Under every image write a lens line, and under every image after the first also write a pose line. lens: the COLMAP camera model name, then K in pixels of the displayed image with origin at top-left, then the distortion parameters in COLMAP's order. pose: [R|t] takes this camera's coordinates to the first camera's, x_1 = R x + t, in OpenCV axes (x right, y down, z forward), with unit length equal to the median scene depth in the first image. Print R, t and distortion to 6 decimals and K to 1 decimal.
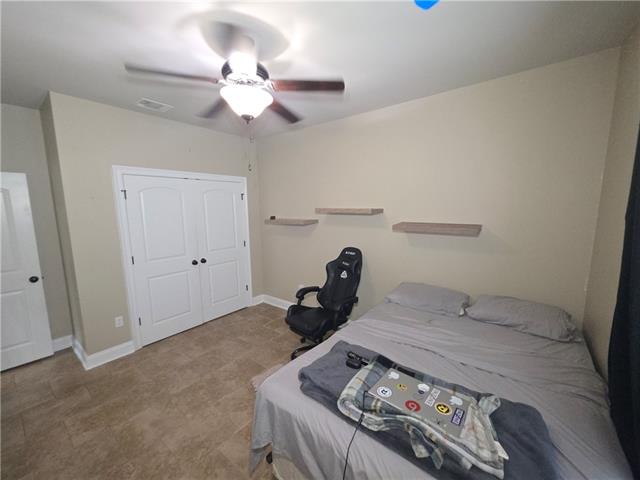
lens RADIAL K [[254.7, 0, 321.0], [0, 254.7, 238.2], [0, 0, 1]] dist [0.003281, -0.000702]
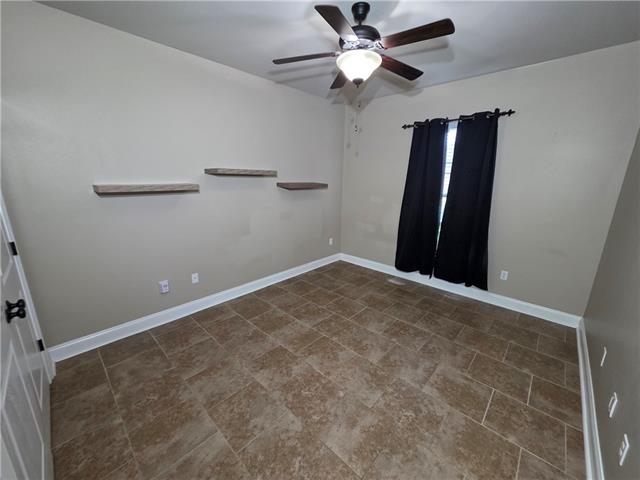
lens RADIAL K [[254.7, 0, 324.8], [0, 254.7, 235.2], [0, 0, 1]] dist [0.003281, -0.000702]
pose [[0.098731, -0.223072, 0.969789, -0.850265], [0.115351, 0.970547, 0.211503, -0.039197], [-0.988406, 0.090984, 0.121554, 0.592415]]
